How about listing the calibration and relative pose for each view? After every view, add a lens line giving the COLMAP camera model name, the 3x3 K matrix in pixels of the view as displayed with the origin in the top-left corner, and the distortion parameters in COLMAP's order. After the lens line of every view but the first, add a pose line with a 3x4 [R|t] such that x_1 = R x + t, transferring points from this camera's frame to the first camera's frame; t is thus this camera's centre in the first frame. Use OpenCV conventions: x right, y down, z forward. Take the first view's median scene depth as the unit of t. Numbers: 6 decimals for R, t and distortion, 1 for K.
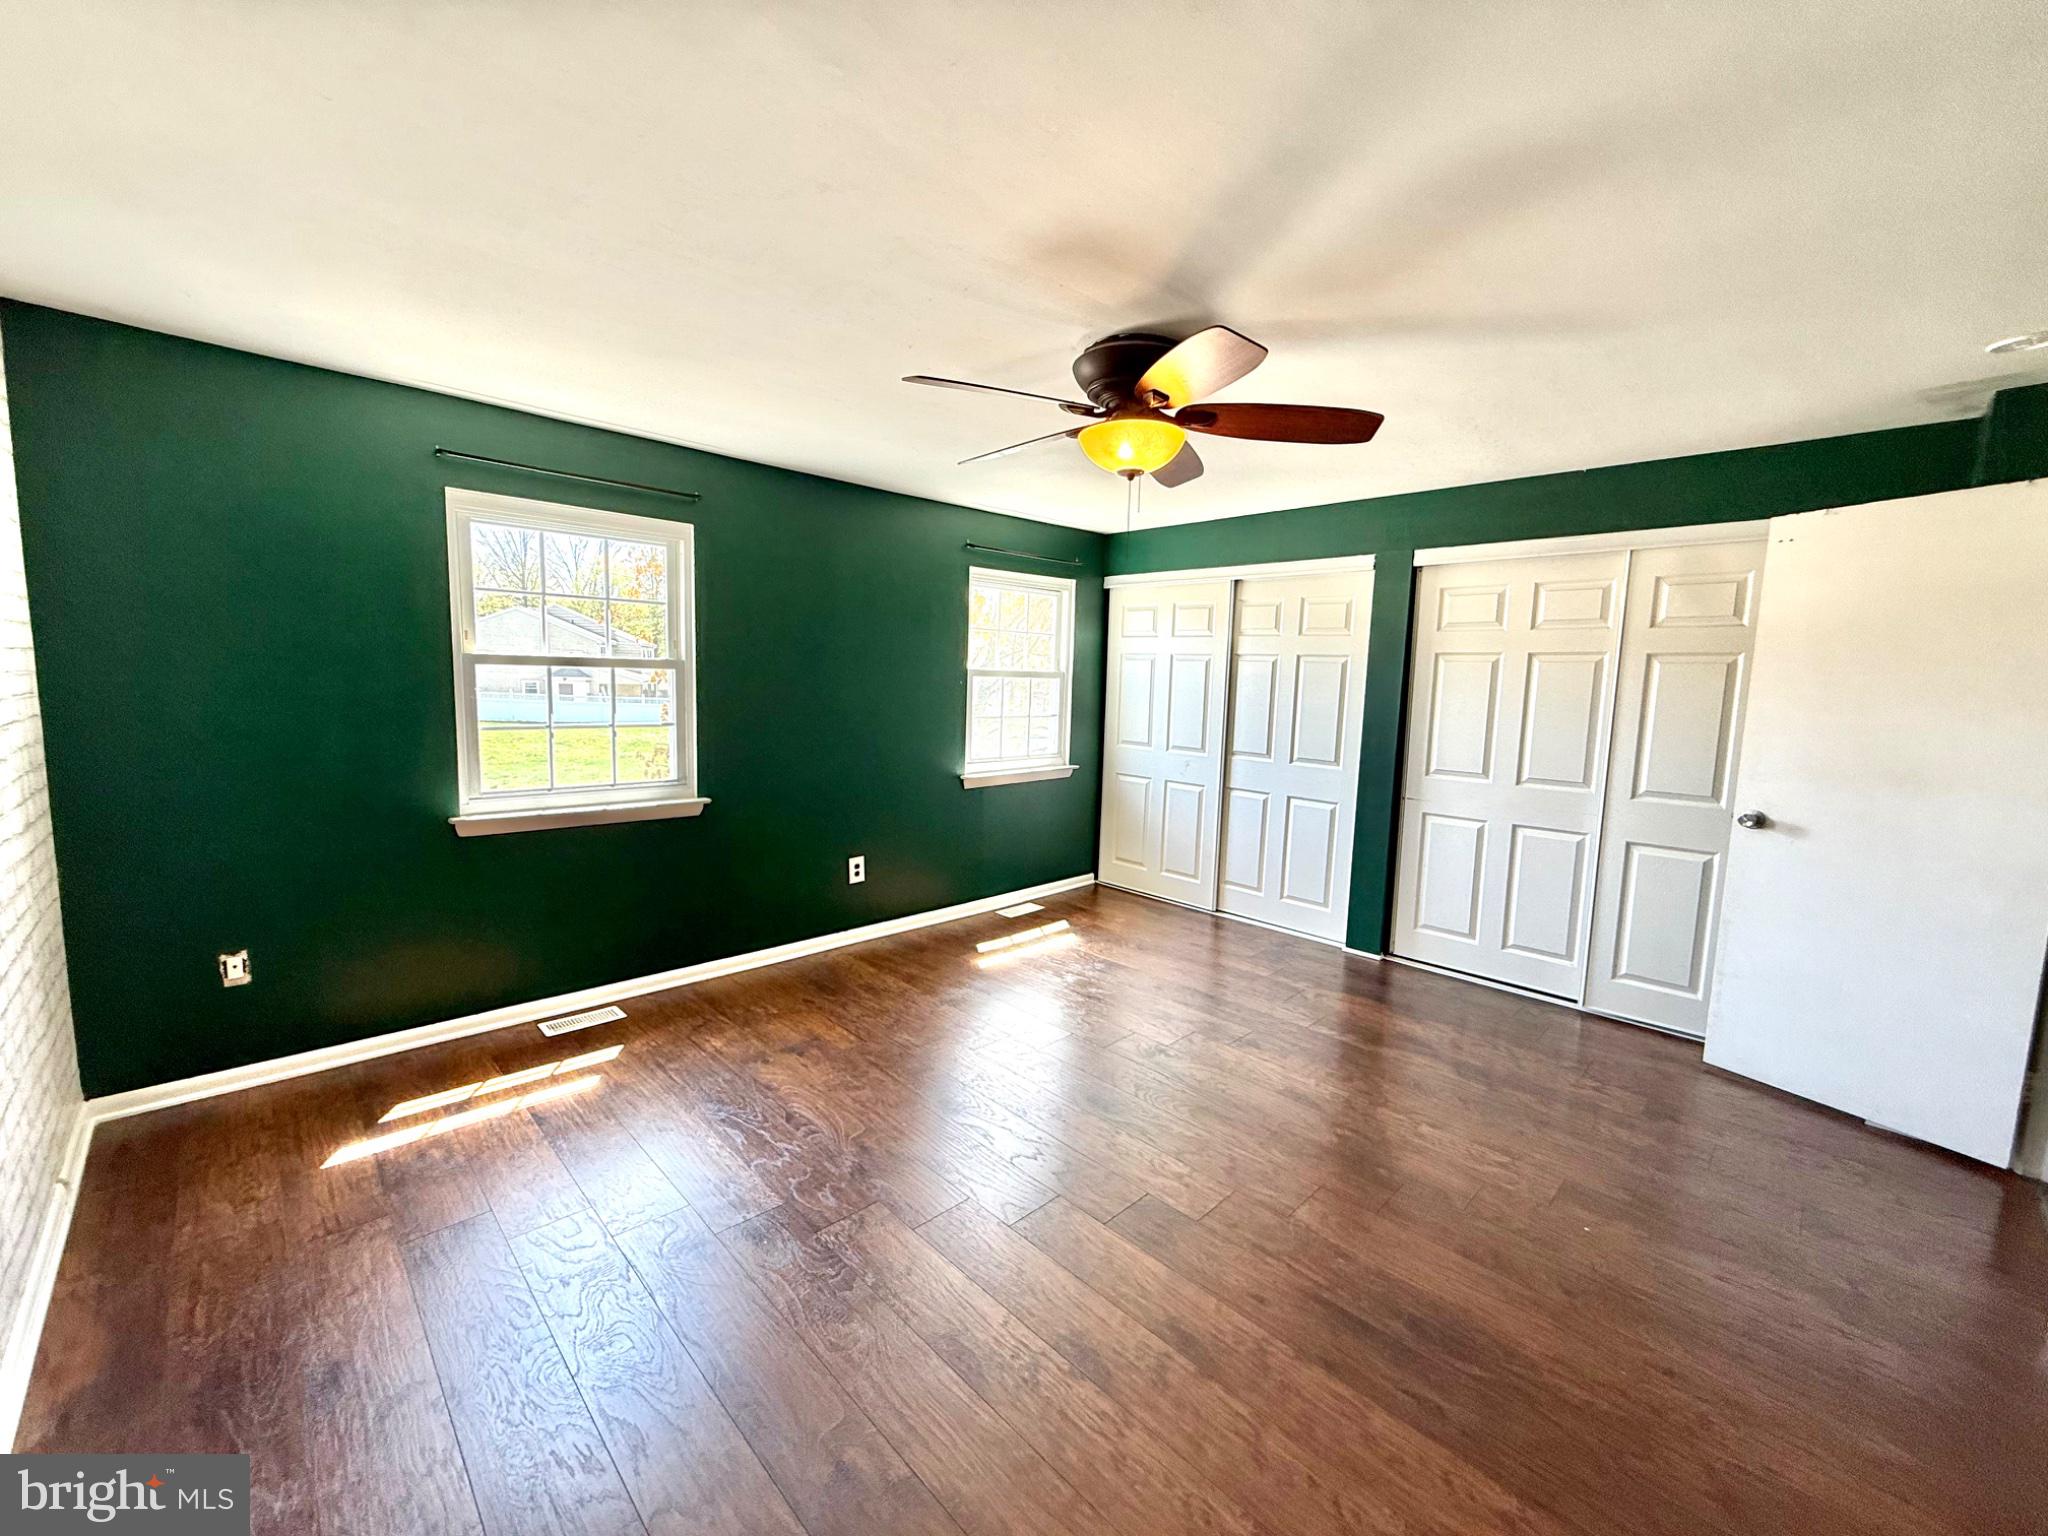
lens RADIAL K [[817.7, 0, 1001.4], [0, 817.7, 755.6], [0, 0, 1]] dist [0.000635, -0.000858]
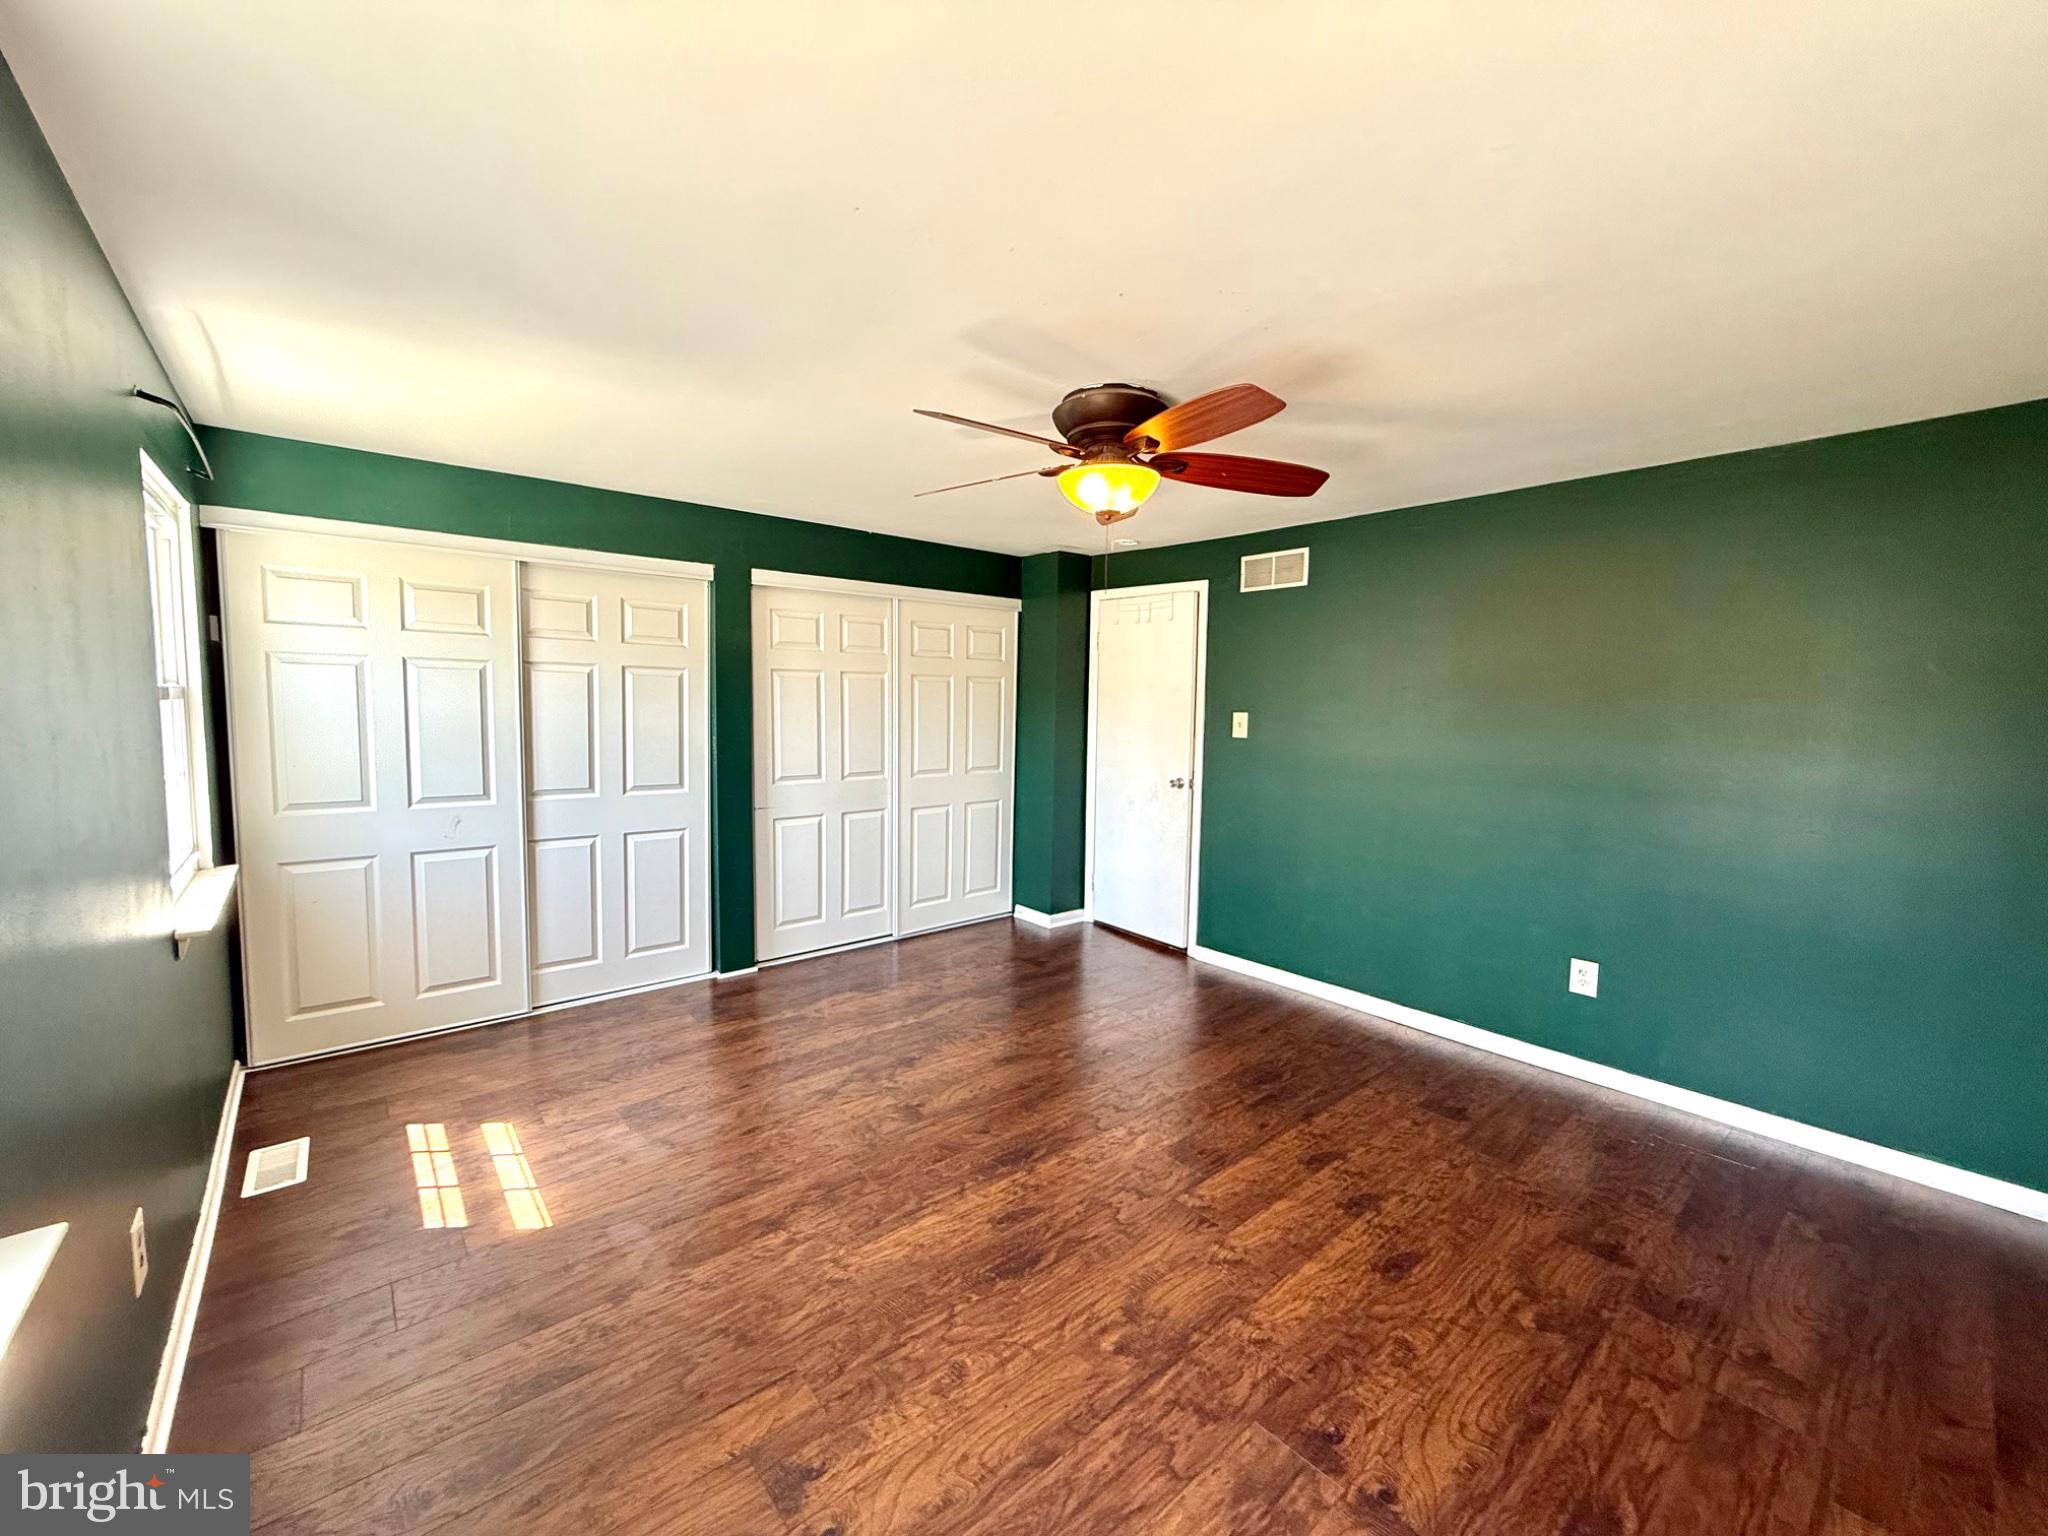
lens RADIAL K [[817.7, 0, 1040.1], [0, 817.7, 762.5], [0, 0, 1]] dist [0.000635, -0.000858]
pose [[0.042777, -0.107109, 0.993327, -0.509284], [0.082959, 0.991184, 0.103306, -0.082520], [-0.995634, 0.077986, 0.051286, 0.585268]]
